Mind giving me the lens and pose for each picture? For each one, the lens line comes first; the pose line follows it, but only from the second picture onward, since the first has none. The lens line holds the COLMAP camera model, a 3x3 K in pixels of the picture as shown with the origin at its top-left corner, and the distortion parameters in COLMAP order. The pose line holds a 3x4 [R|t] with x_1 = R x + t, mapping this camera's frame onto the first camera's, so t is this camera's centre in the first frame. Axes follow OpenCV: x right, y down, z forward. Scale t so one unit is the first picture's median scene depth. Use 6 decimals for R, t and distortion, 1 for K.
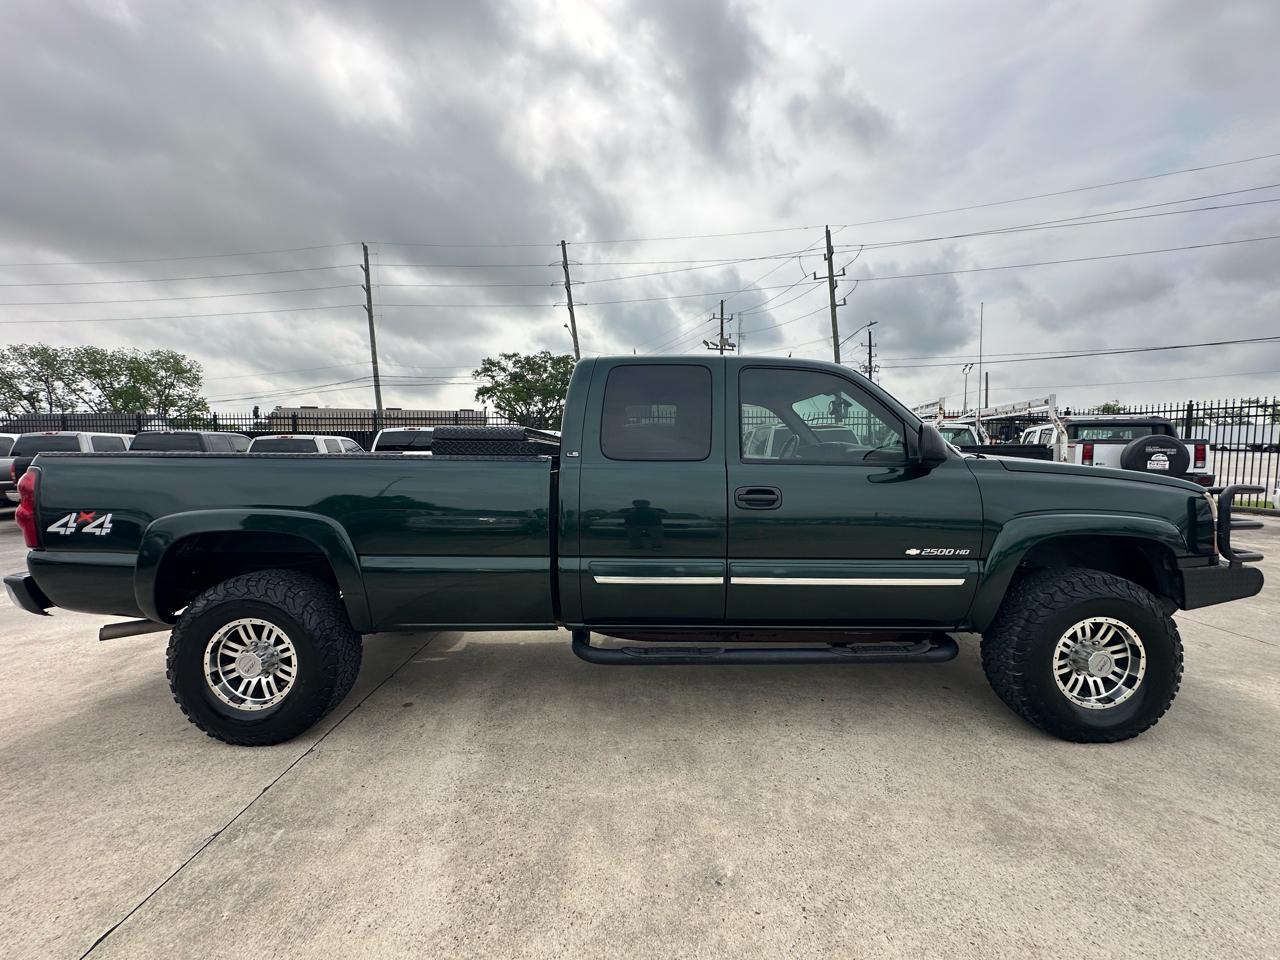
lens RADIAL K [[508.2, 0, 630.1], [0, 508.2, 482.8], [0, 0, 1]] dist [-0.001096, 0.000039]
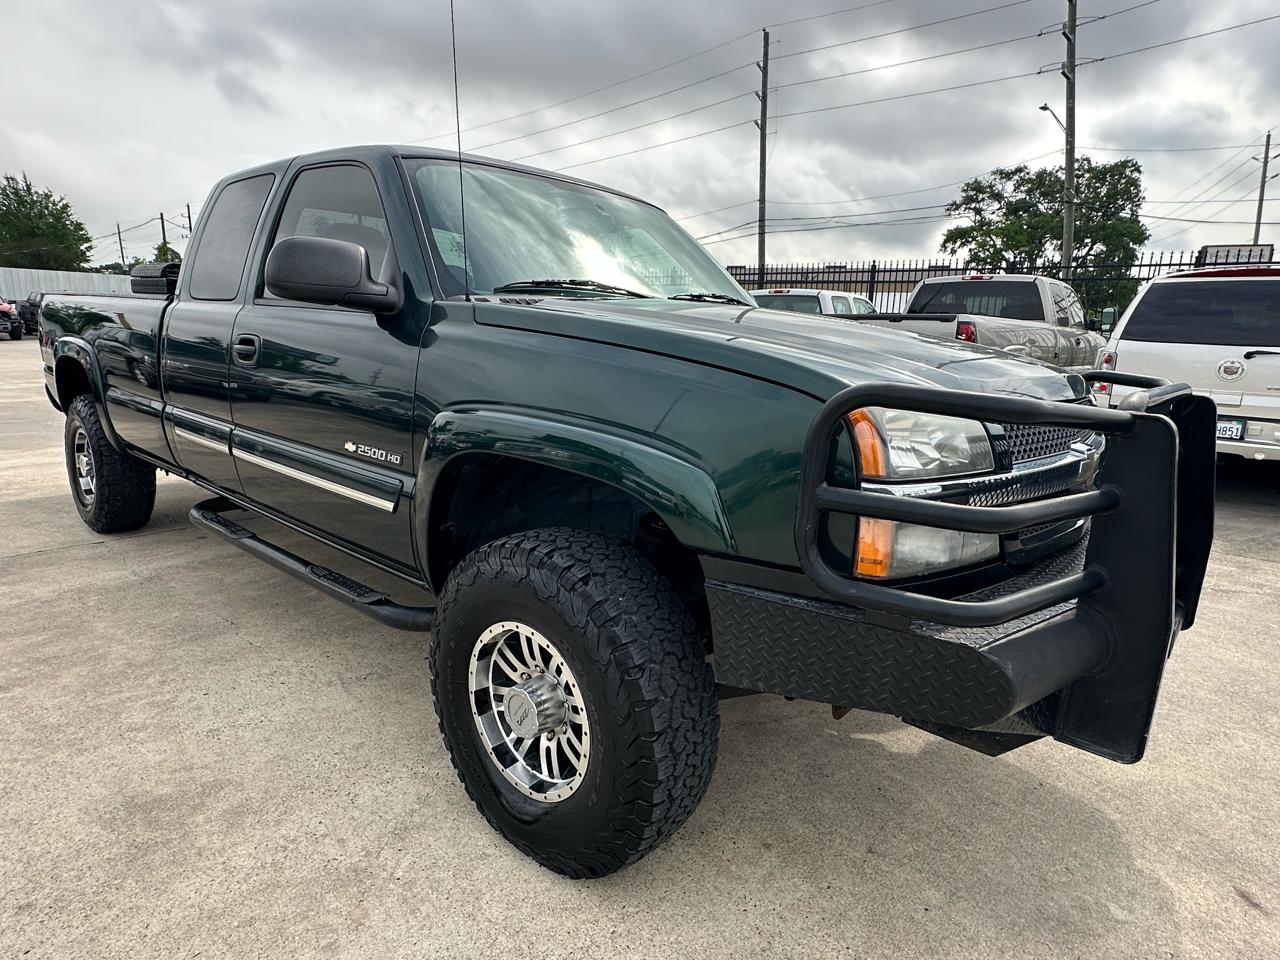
lens RADIAL K [[731.0, 0, 631.5], [0, 731.0, 485.5], [0, 0, 1]] dist [-0.001402, -0.001733]
pose [[0.752572, 0.169199, -0.636401, 1.279203], [-0.074153, 0.982054, 0.173408, -0.002877], [0.654321, -0.083311, 0.751613, 0.478545]]
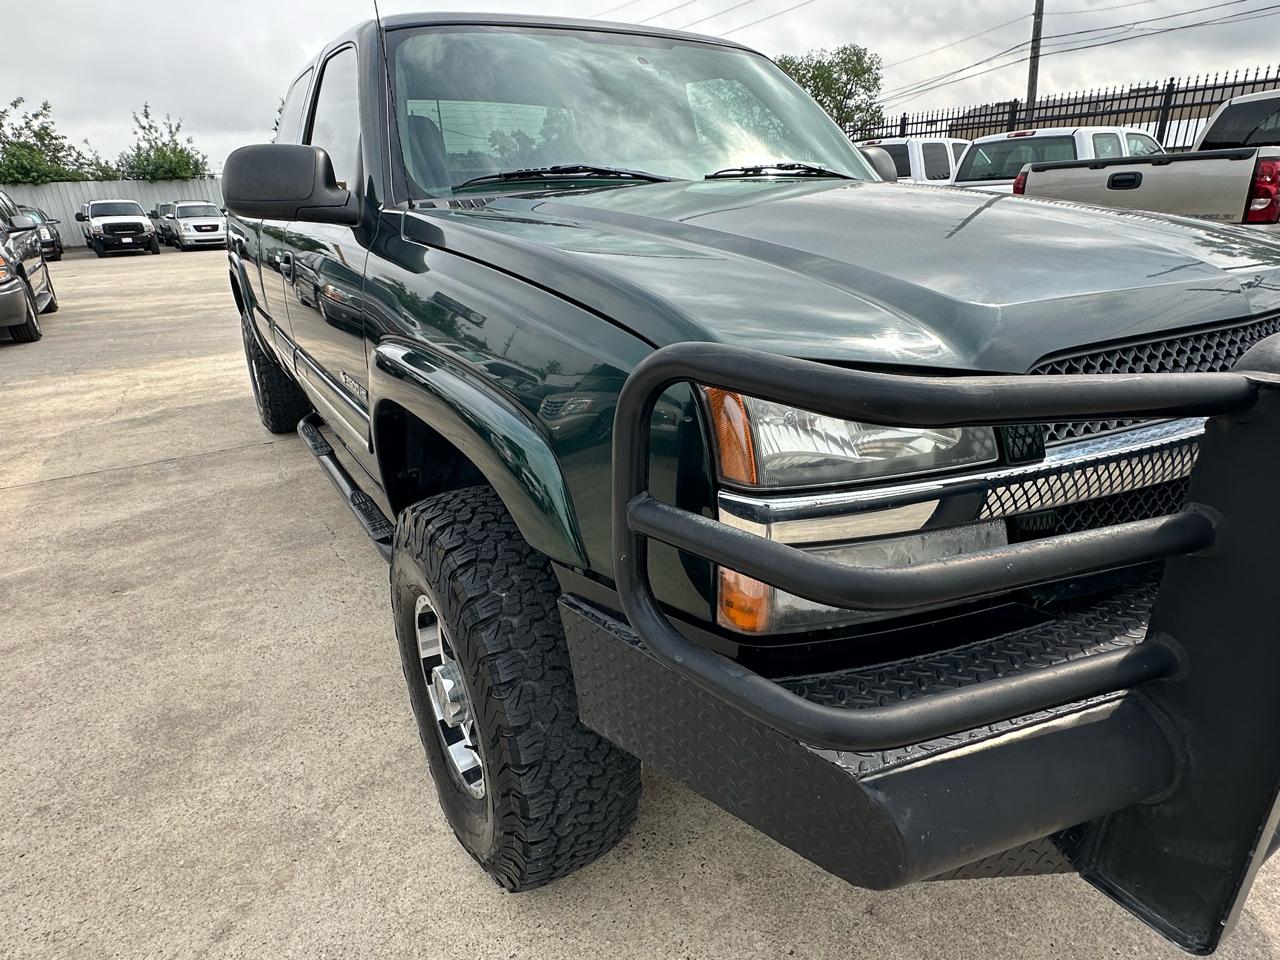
lens RADIAL K [[731.0, 0, 631.5], [0, 731.0, 485.5], [0, 0, 1]] dist [-0.001402, -0.001733]
pose [[0.522968, 0.299370, -0.798049, 1.313202], [-0.012242, 0.938832, 0.344159, -0.040549], [0.852264, -0.170214, 0.494644, 0.757191]]
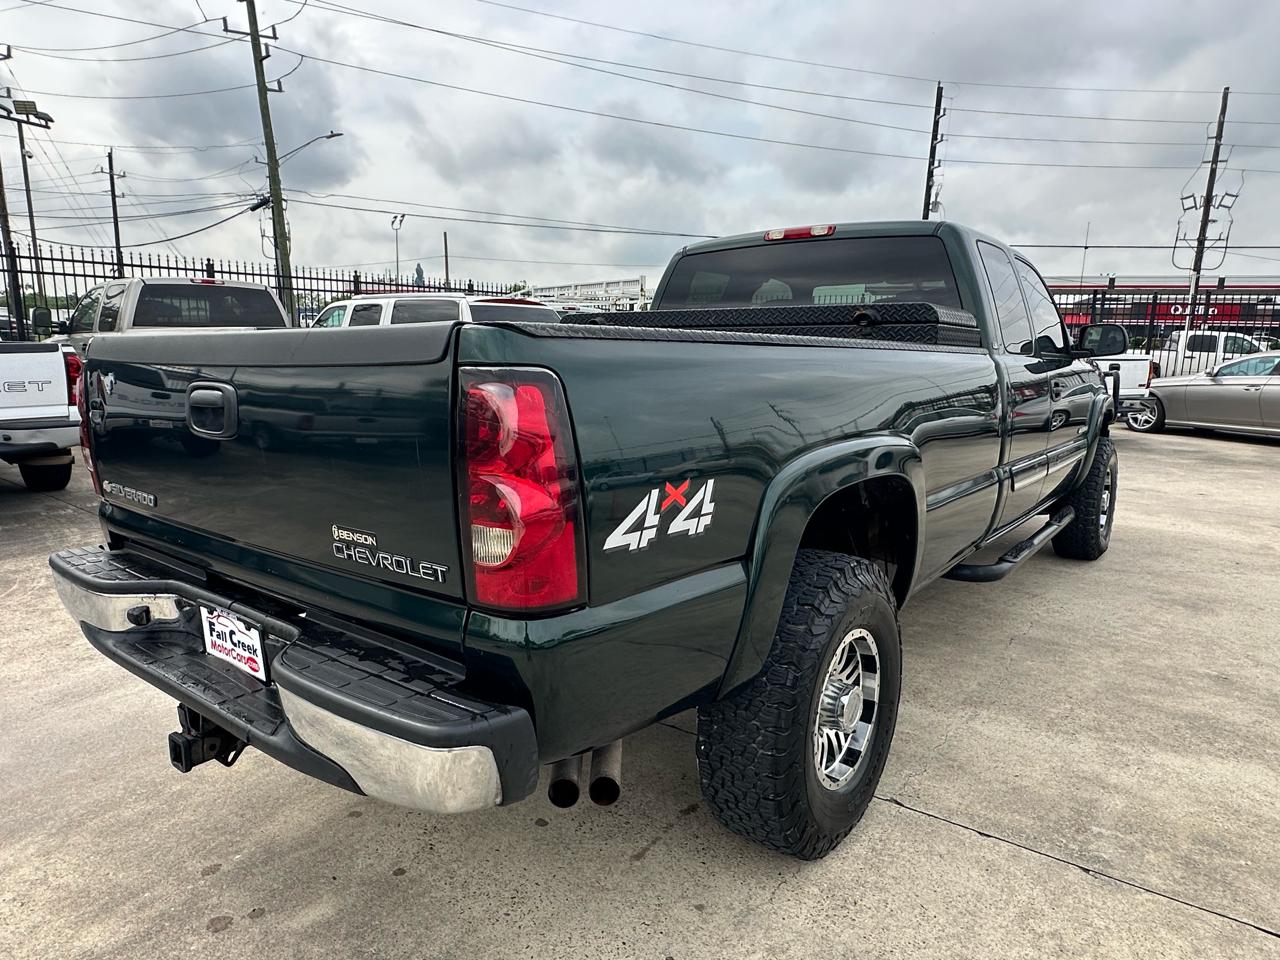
lens RADIAL K [[812.3, 0, 631.9], [0, 812.3, 486.6], [0, 0, 1]] dist [0.002046, -0.001078]
pose [[0.614888, -0.125321, 0.778593, -1.448037], [0.031808, 0.990430, 0.134298, -0.023271], [-0.787973, -0.057813, 0.612990, 0.582774]]
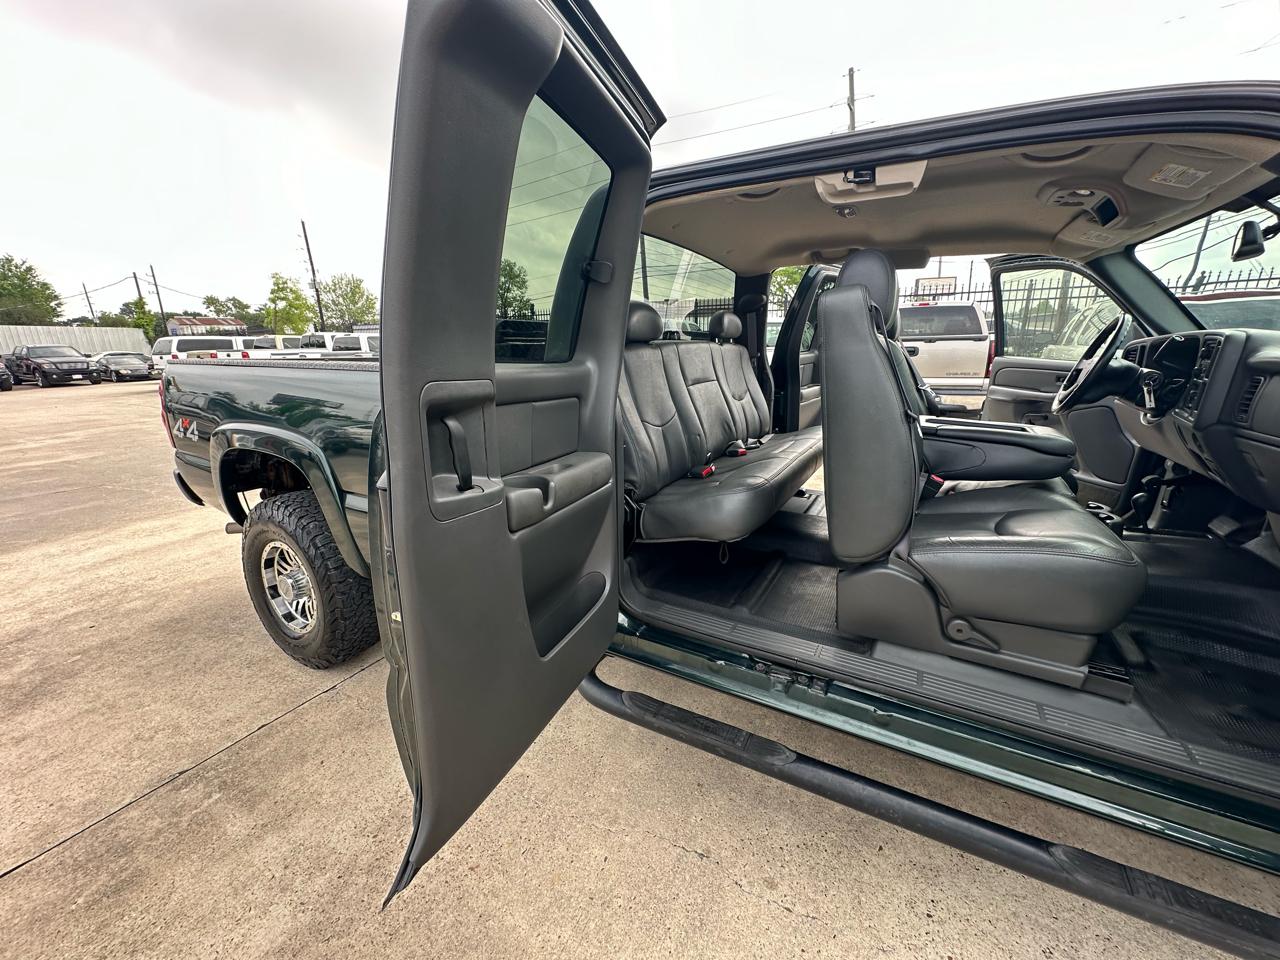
lens RADIAL K [[506.3, 0, 638.0], [0, 506.3, 482.1], [0, 0, 1]] dist [-0.010933, 0.002527]
pose [[0.875779, 0.118320, -0.467986, 0.229601], [-0.017929, 0.976798, 0.213410, -0.047706], [0.482379, -0.178510, 0.857581, 0.490724]]
